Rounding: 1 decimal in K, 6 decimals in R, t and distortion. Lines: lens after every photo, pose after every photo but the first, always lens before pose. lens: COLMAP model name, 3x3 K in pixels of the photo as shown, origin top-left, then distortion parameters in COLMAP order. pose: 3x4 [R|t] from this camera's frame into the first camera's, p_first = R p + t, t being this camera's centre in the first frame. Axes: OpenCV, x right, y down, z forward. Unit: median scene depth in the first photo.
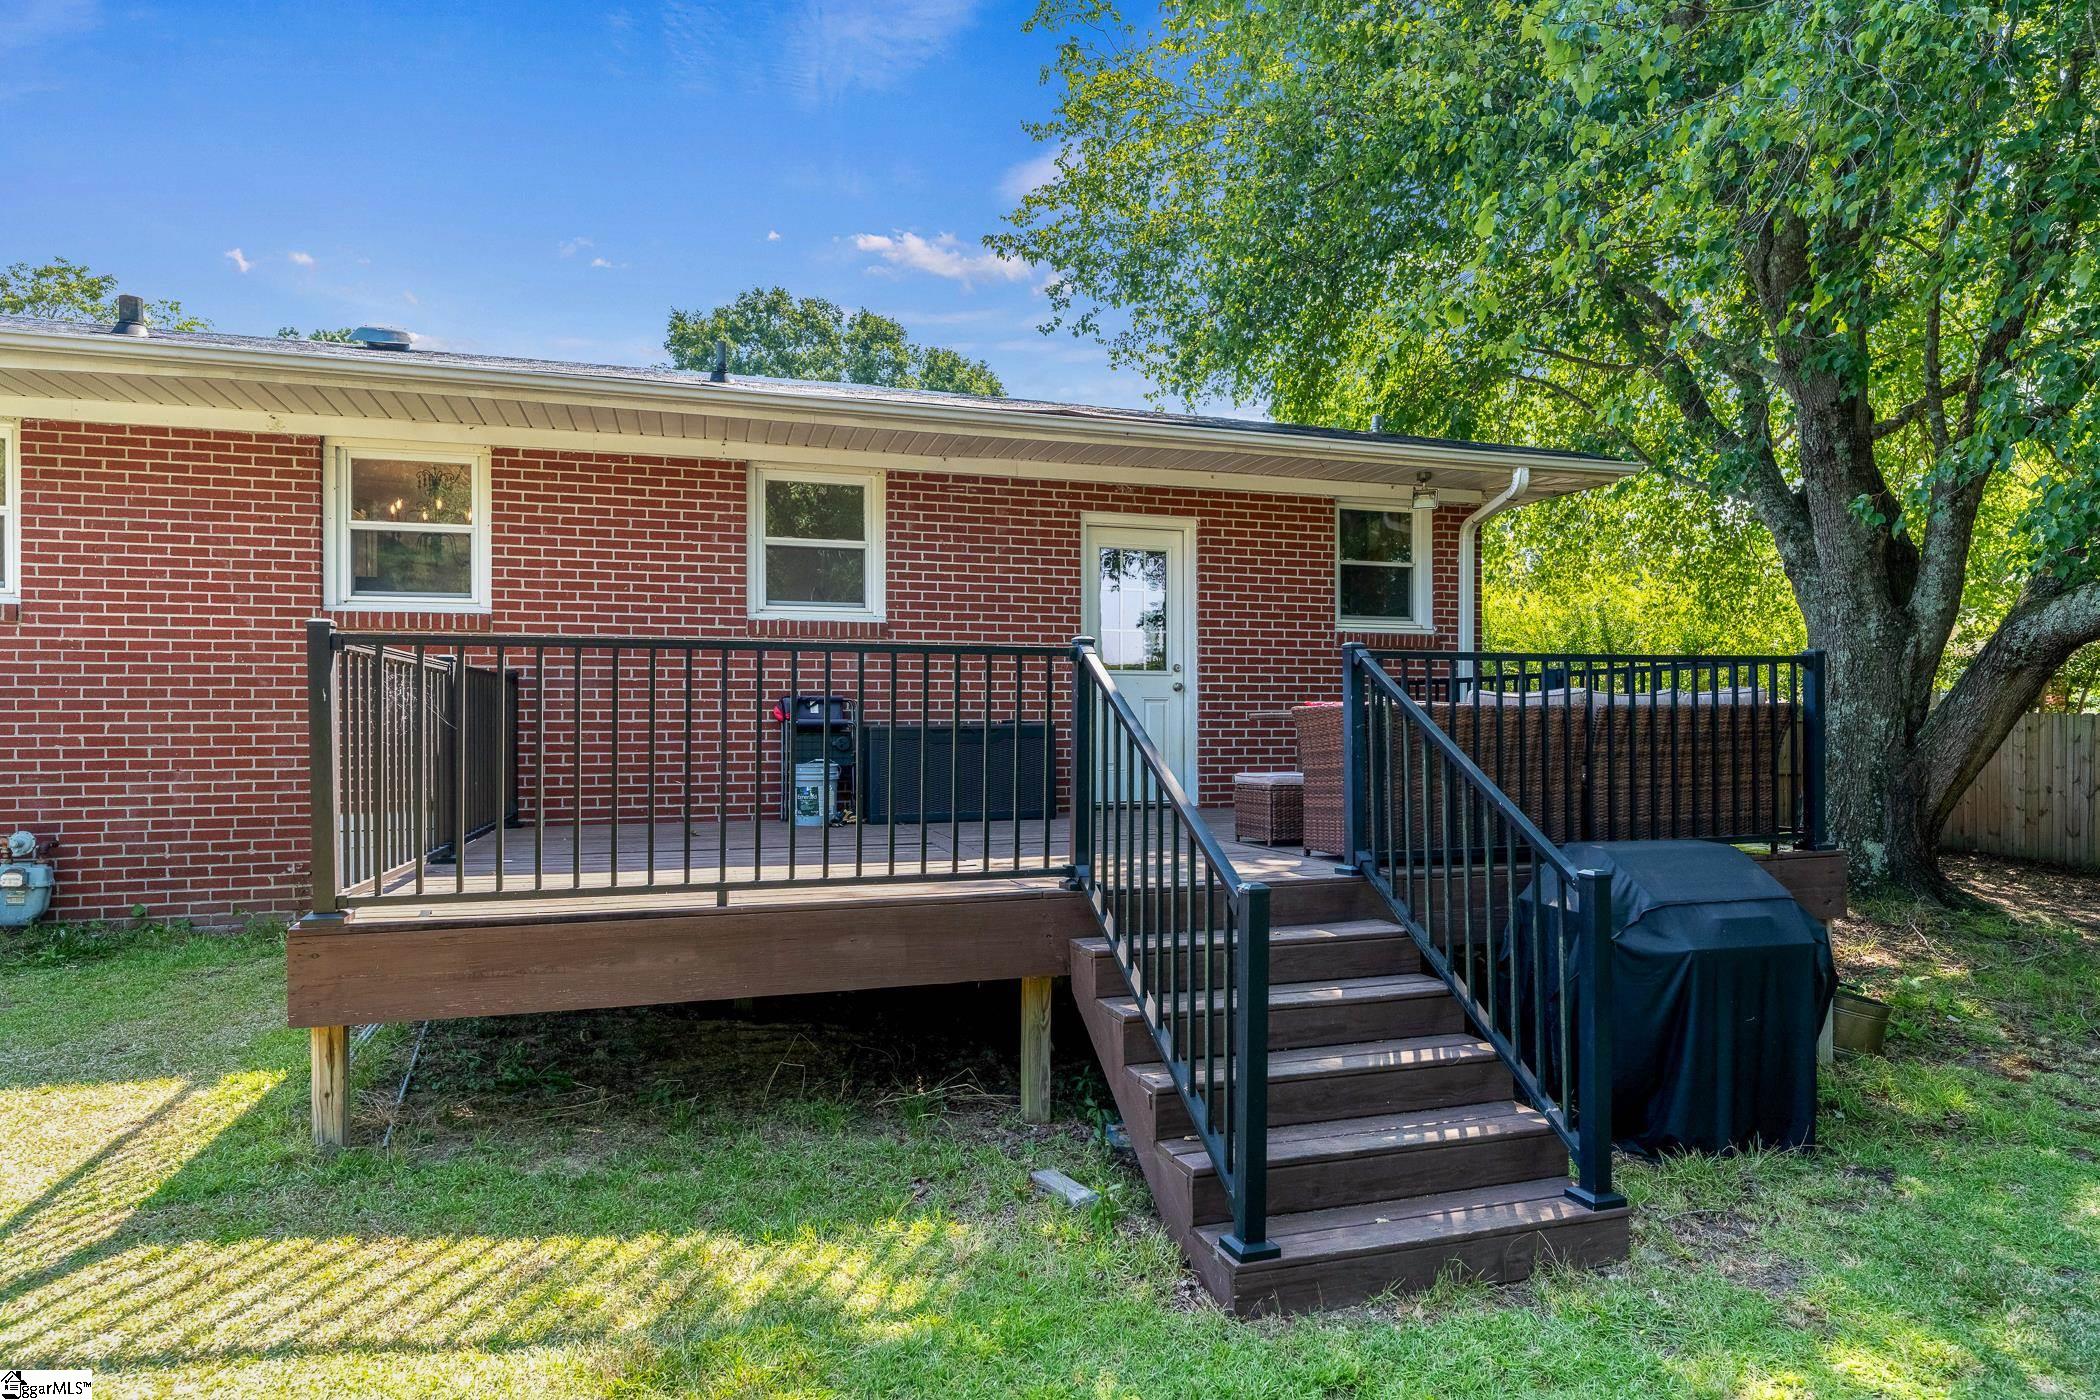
lens RADIAL K [[1126.4, 0, 1027.0], [0, 1126.4, 691.3], [0, 0, 1]] dist [-0.000081, 0.000608]
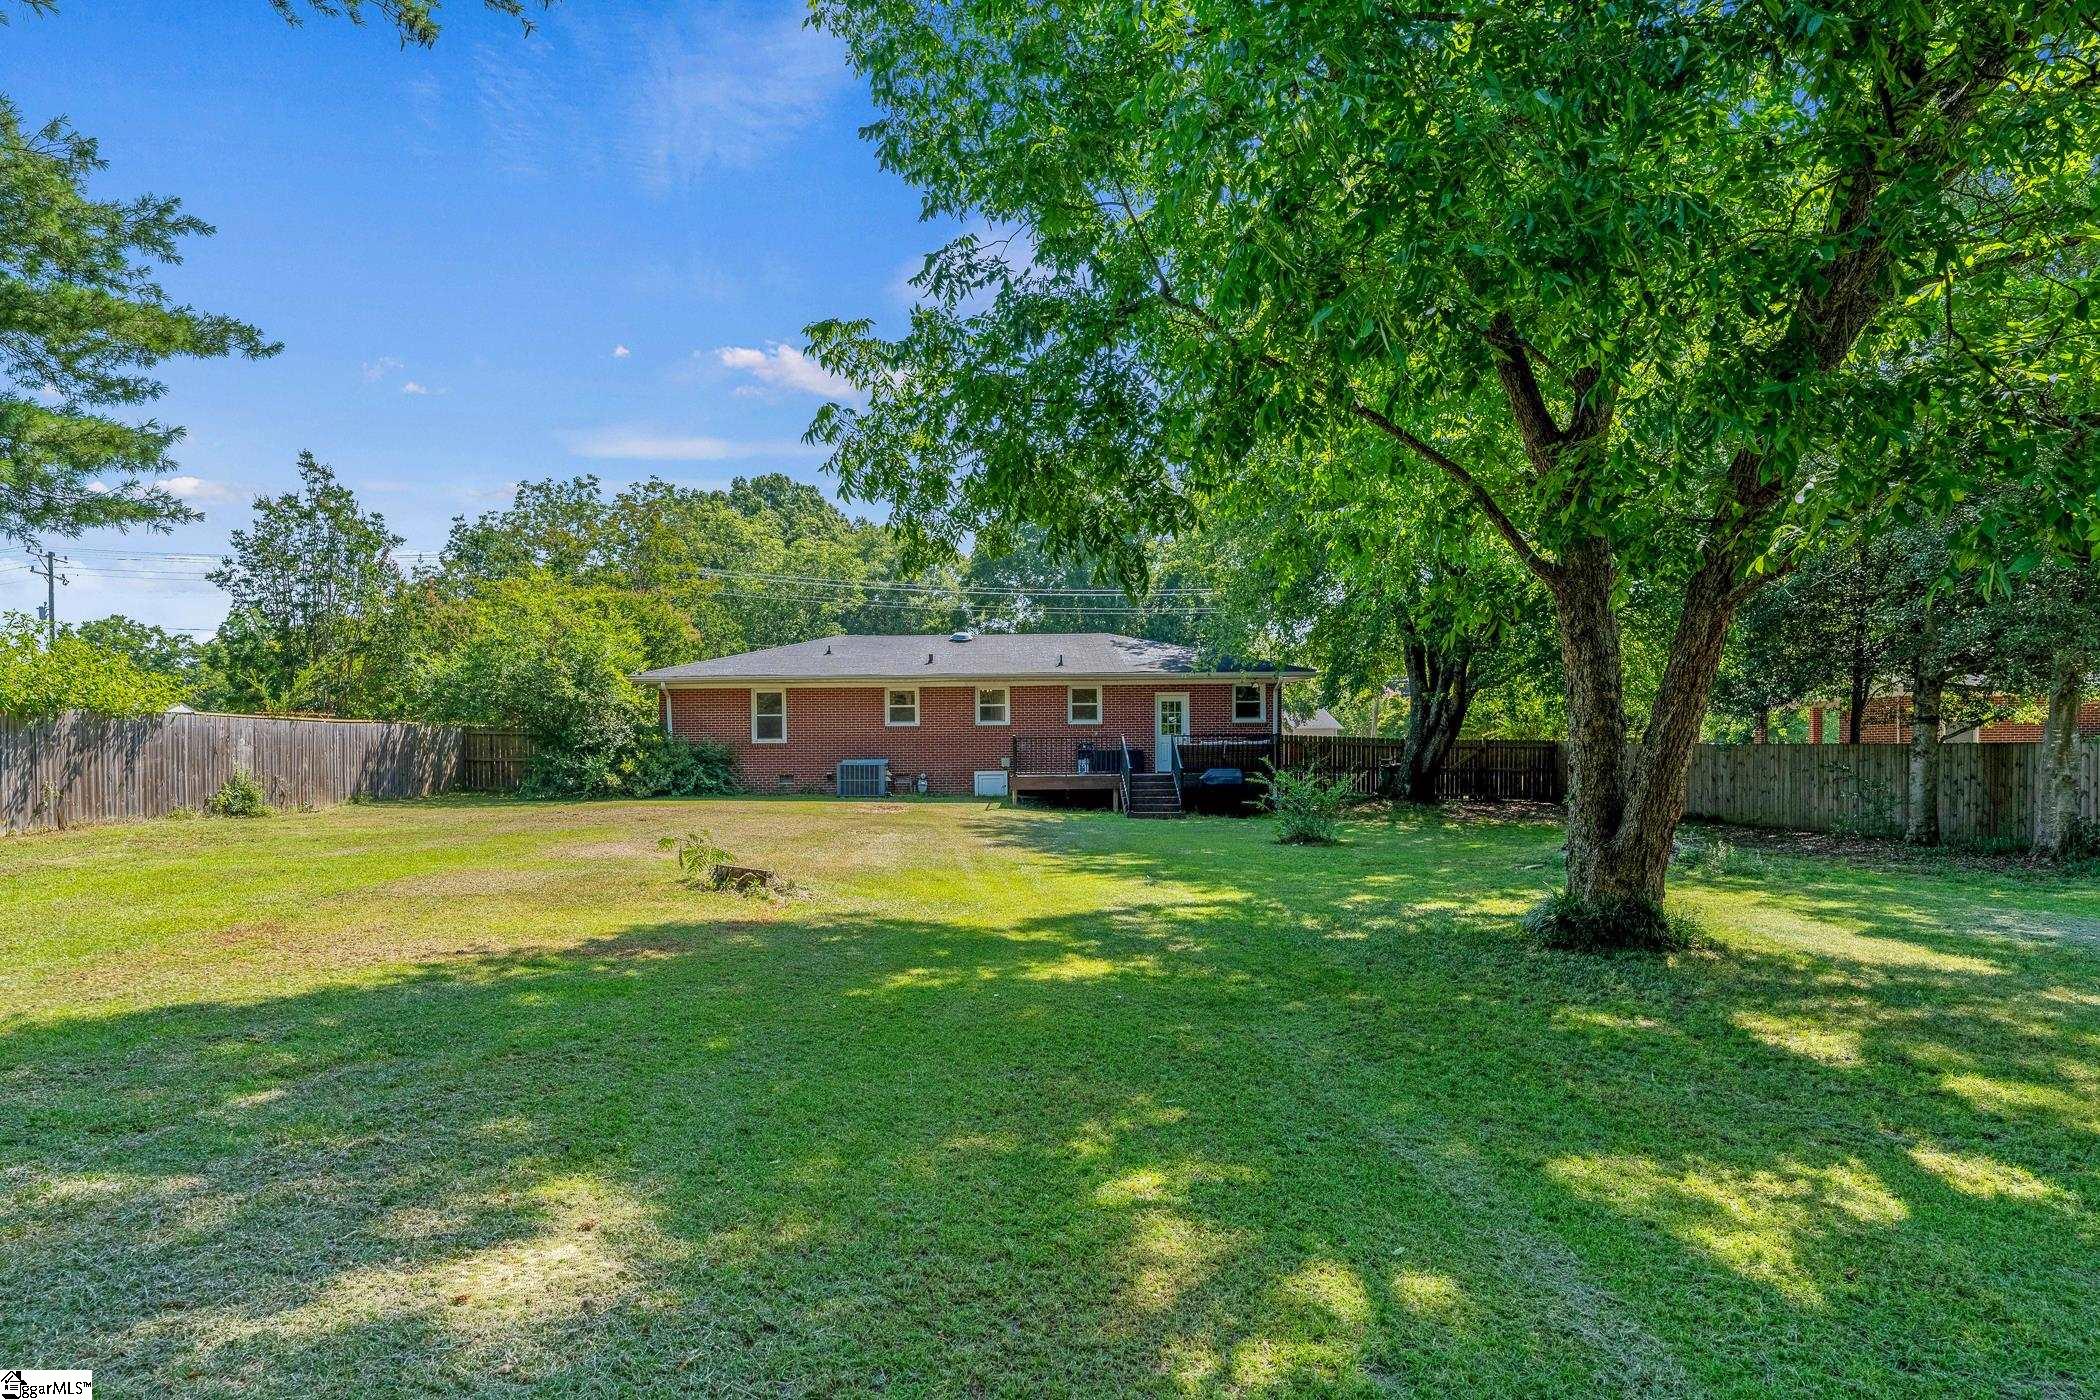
lens RADIAL K [[1223.8, 0, 1050.8], [0, 1223.8, 710.1], [0, 0, 1]] dist [-0.000284, -0.000147]
pose [[0.965256, -0.017299, -0.260734, 0.800638], [0.013306, 0.999766, -0.017072, -0.039292], [0.260968, 0.013009, 0.965260, -3.109743]]
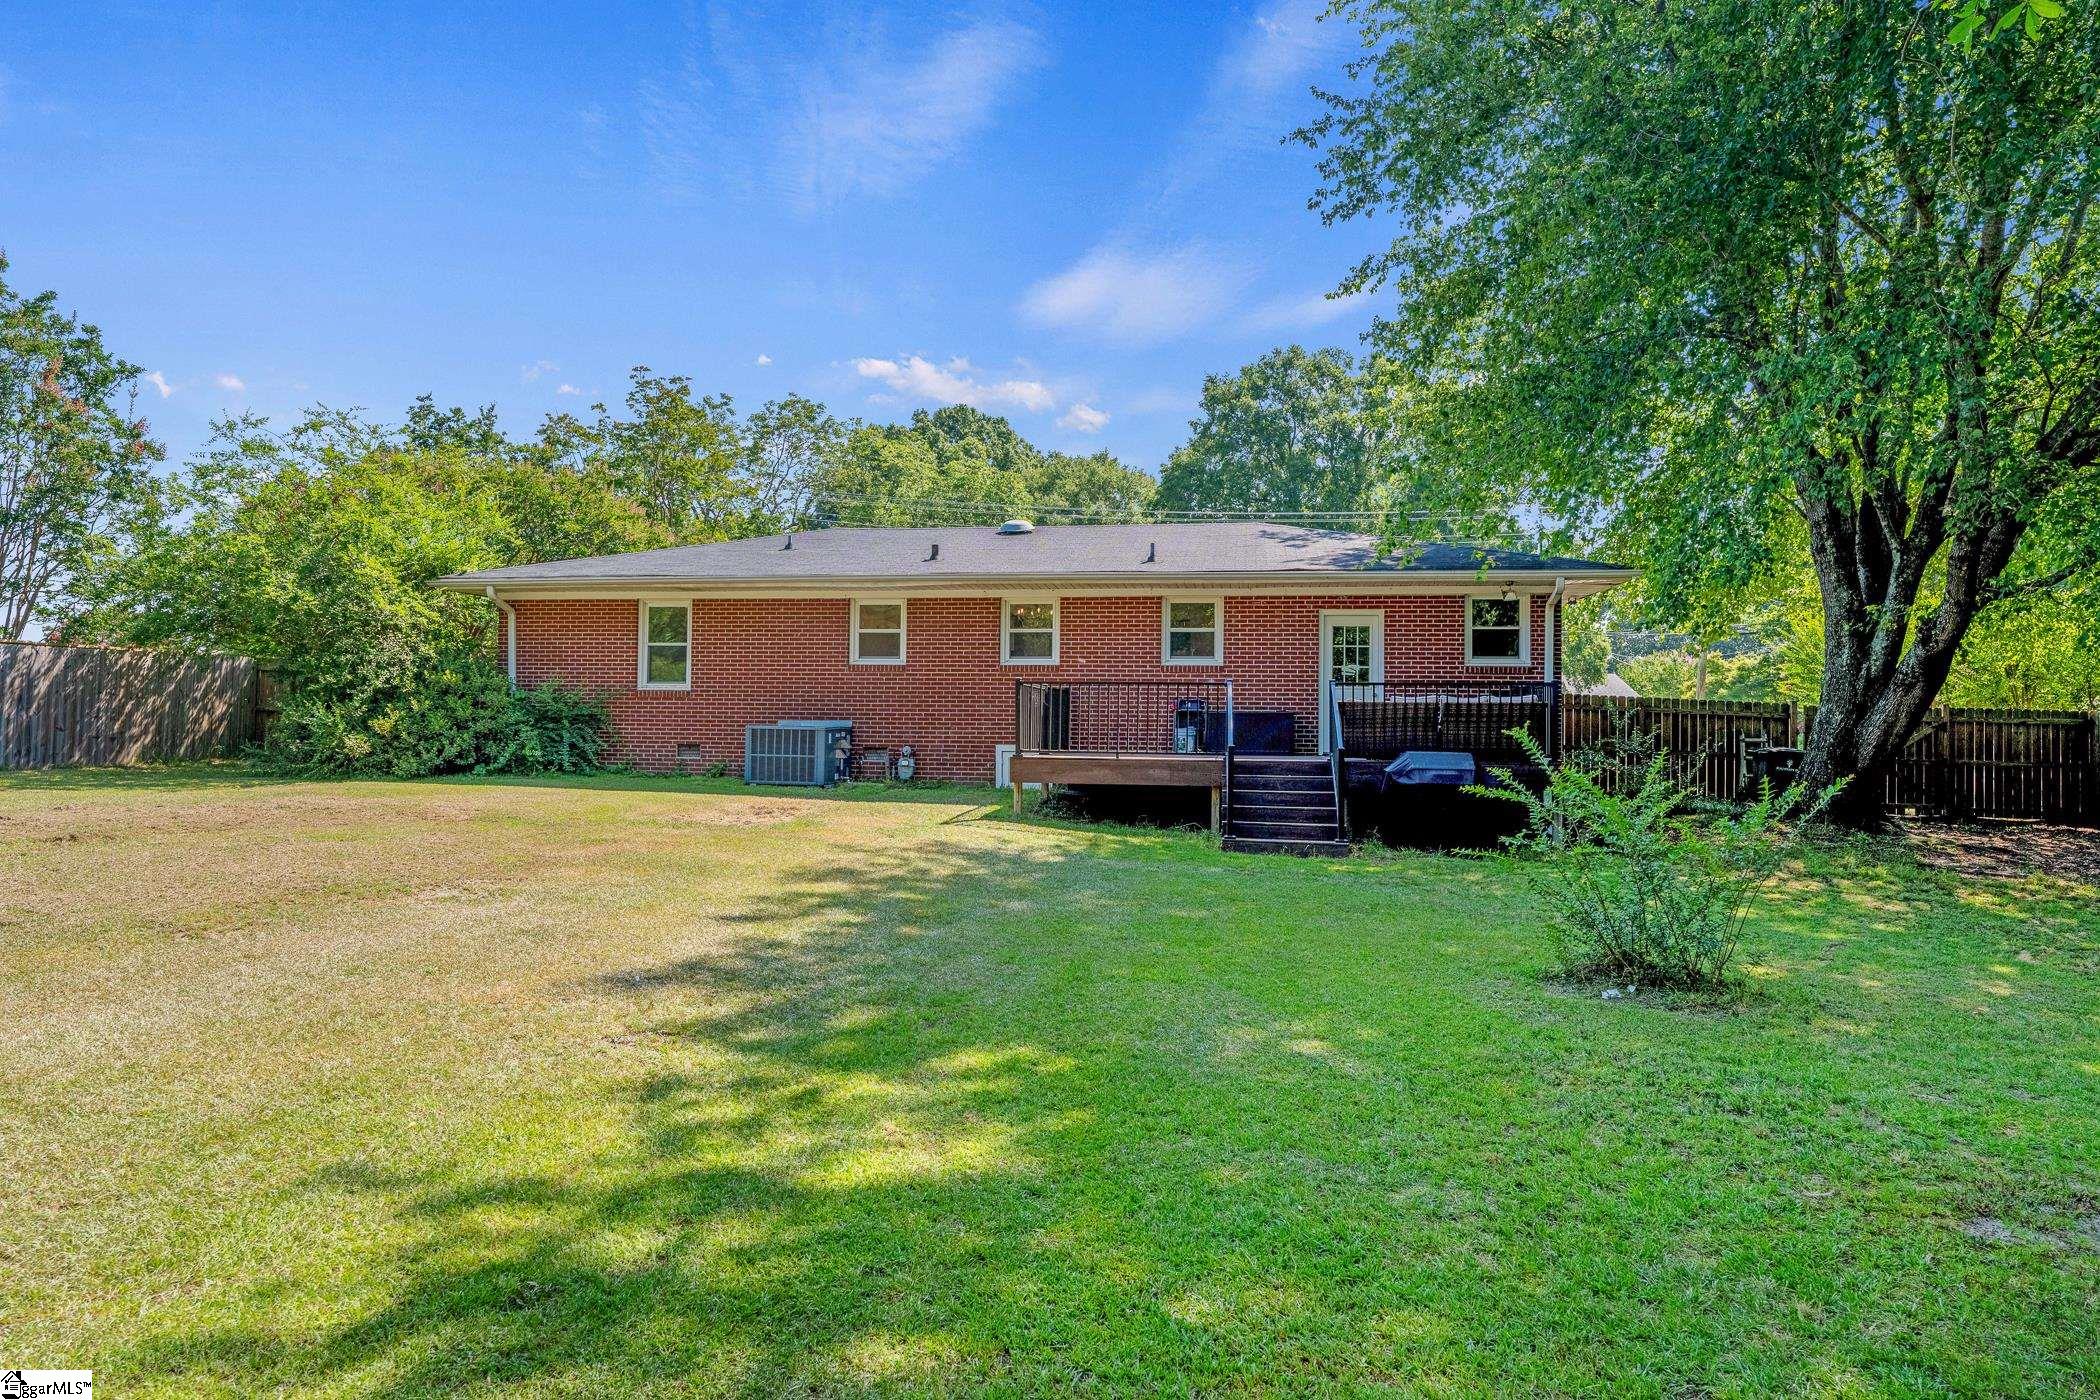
lens RADIAL K [[1265.4, 0, 1051.6], [0, 1265.4, 648.6], [0, 0, 1]] dist [-0.002701, 0.000355]
pose [[0.897496, -0.015078, -0.440766, 0.651535], [-0.003446, 0.999145, -0.041198, 0.008279], [0.441010, 0.038494, 0.896676, -1.331042]]
